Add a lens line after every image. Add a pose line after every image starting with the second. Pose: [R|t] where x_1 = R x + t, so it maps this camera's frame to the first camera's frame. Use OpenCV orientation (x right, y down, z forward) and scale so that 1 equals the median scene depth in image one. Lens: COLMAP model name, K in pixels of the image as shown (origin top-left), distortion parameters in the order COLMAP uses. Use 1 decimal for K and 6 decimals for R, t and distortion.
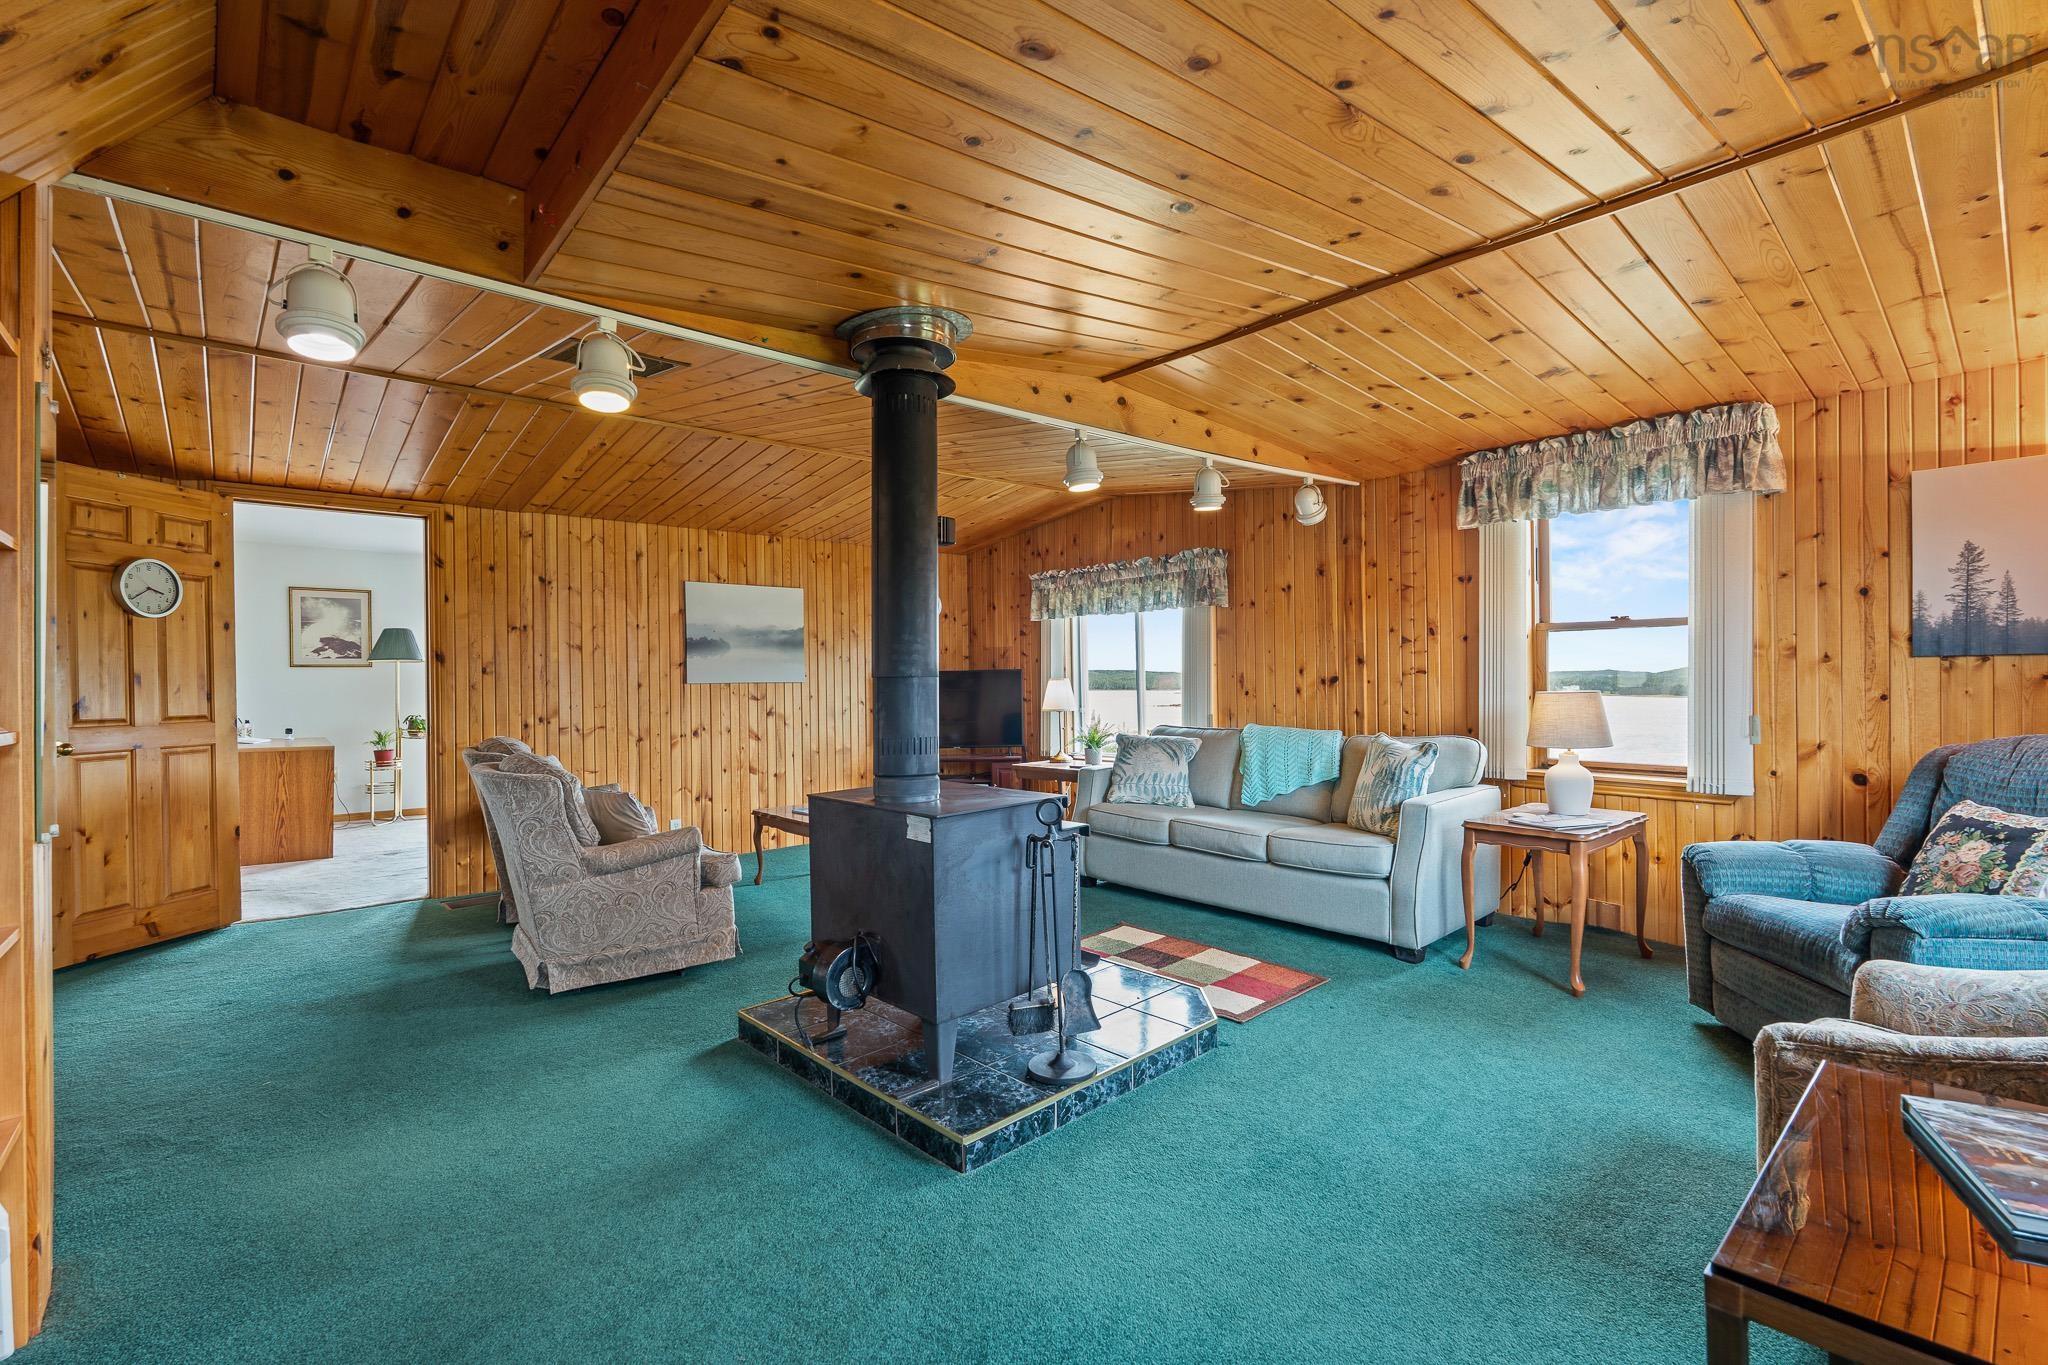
lens RADIAL K [[903.5, 0, 1028.4], [0, 903.5, 687.1], [0, 0, 1]] dist [-0.006924, 0.001124]
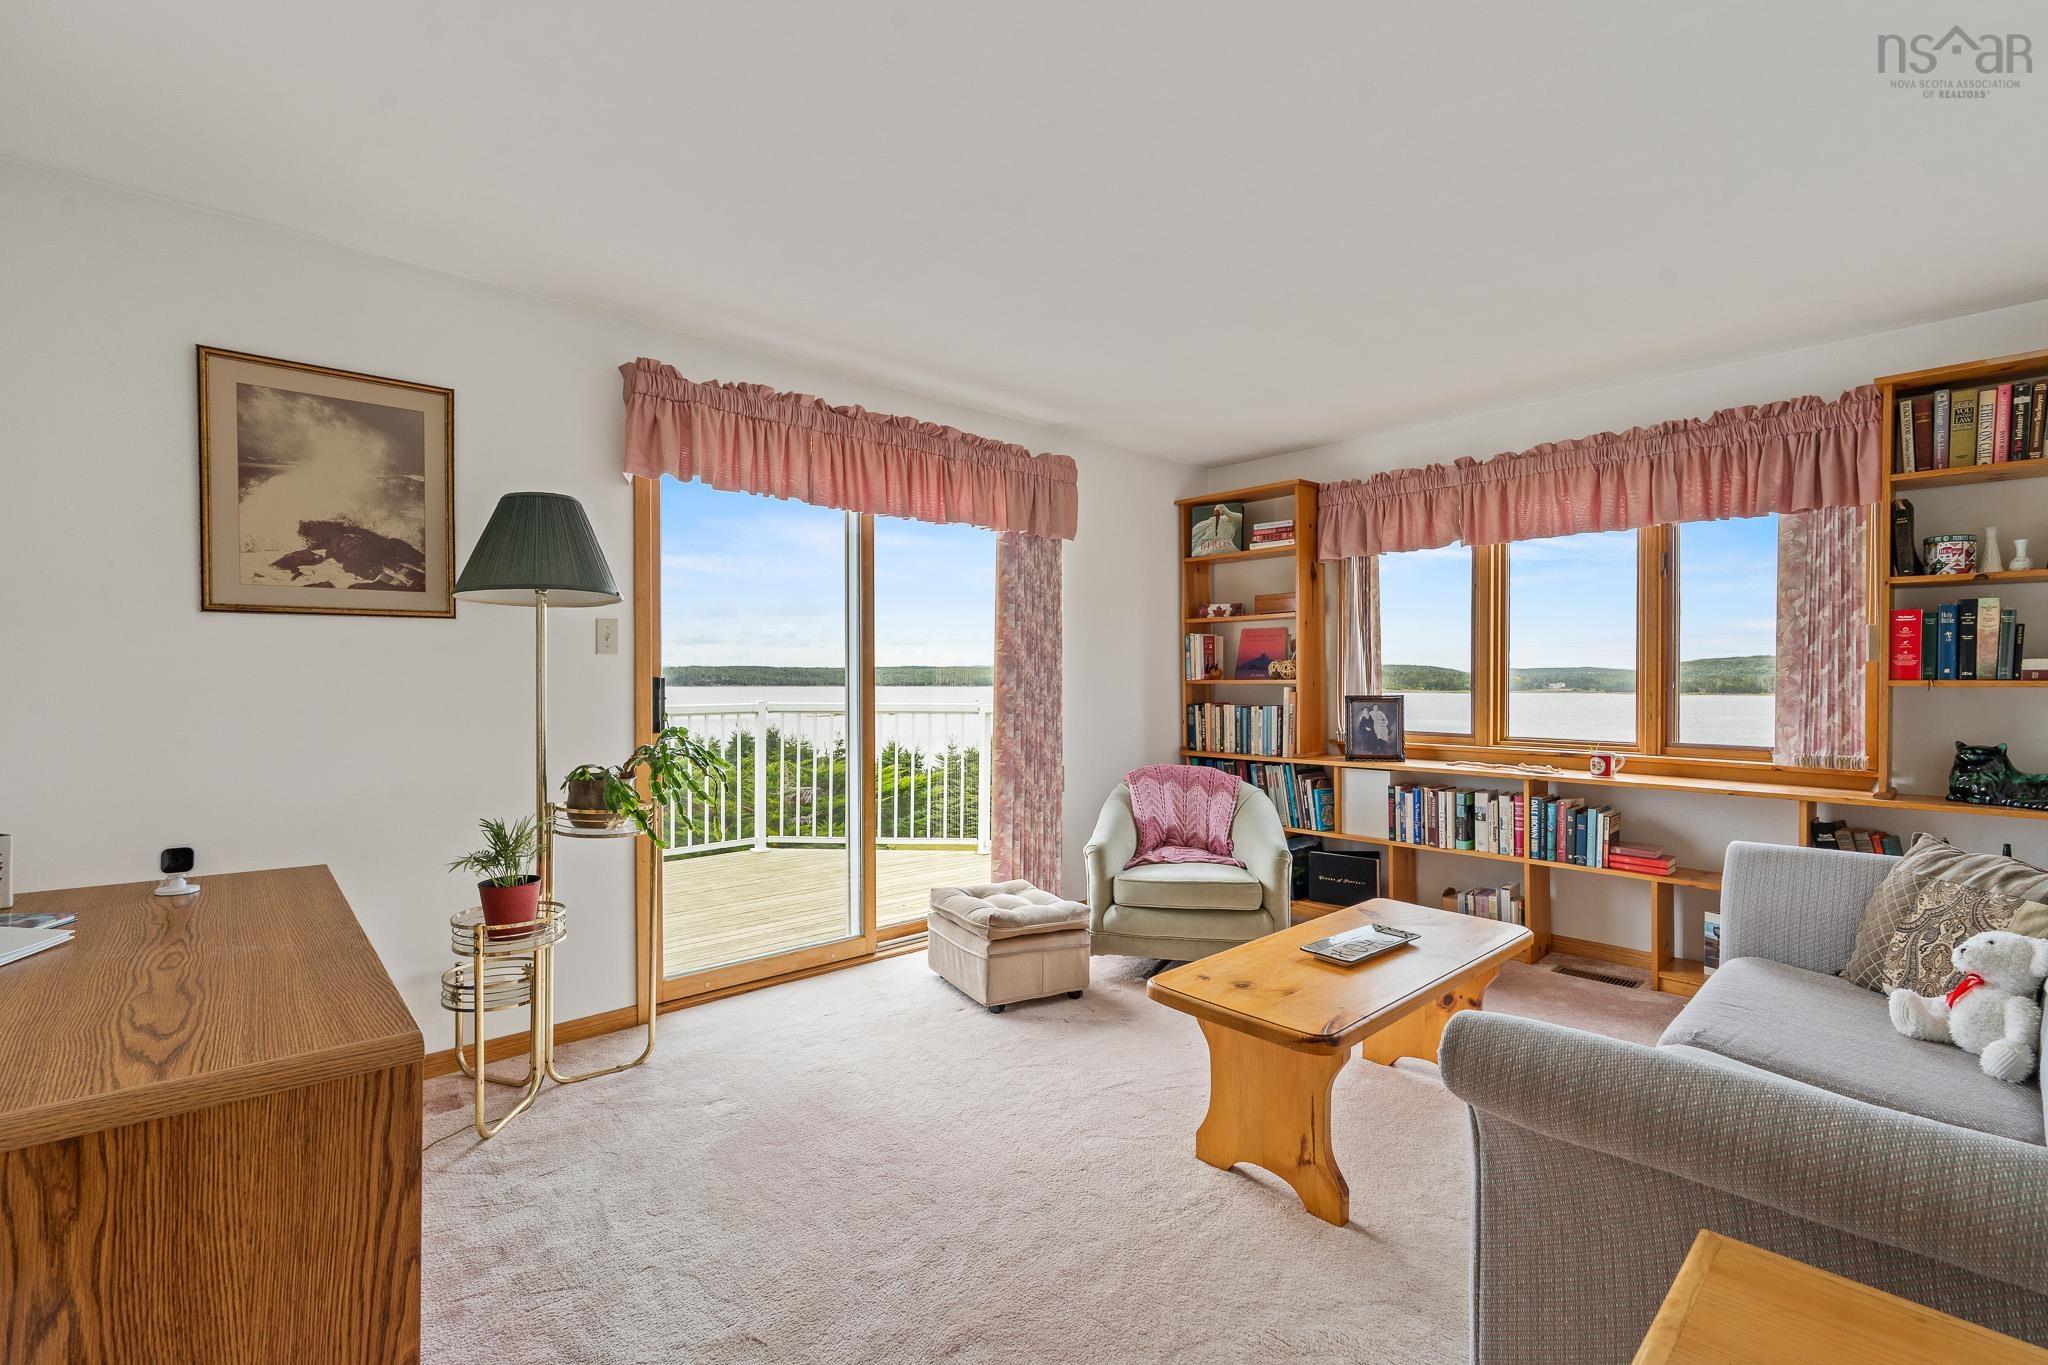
lens RADIAL K [[903.5, 0, 1018.3], [0, 903.5, 691.2], [0, 0, 1]] dist [-0.006924, 0.001124]
pose [[0.999751, 0.005877, 0.021530, -0.537936], [-0.006062, 0.999945, 0.008524, 0.000879], [-0.021478, -0.008652, 0.999732, 0.673950]]
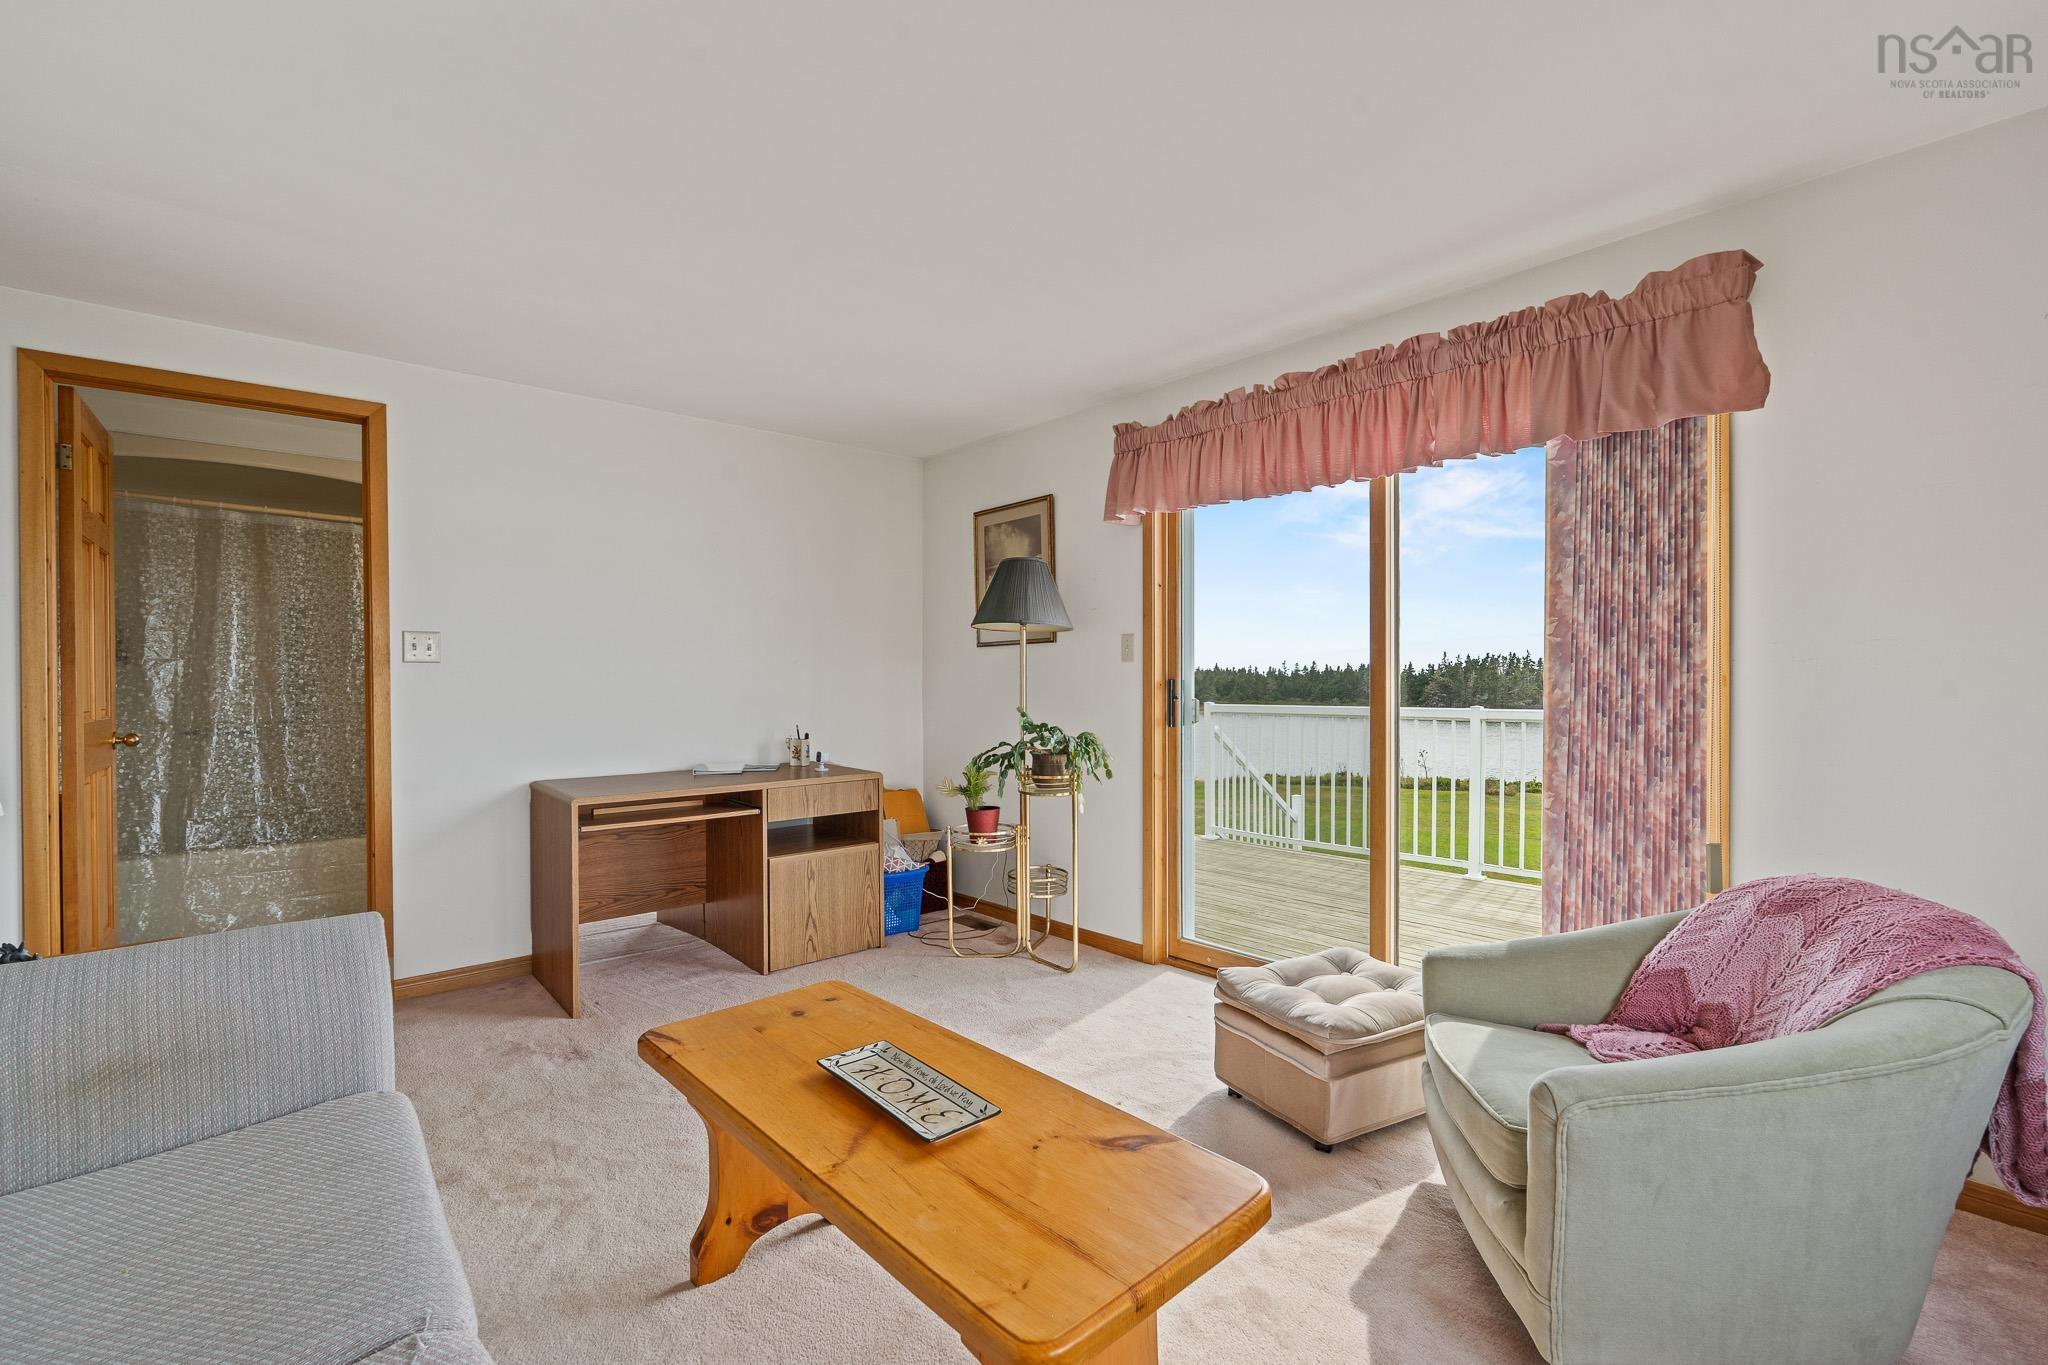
lens RADIAL K [[903.5, 0, 1021.1], [0, 903.5, 681.6], [0, 0, 1]] dist [-0.006924, 0.001124]
pose [[0.013287, 0.016334, -0.999778, -0.210013], [0.009945, 0.999815, 0.016467, -0.008270], [0.999862, -0.010161, 0.013122, 0.998827]]
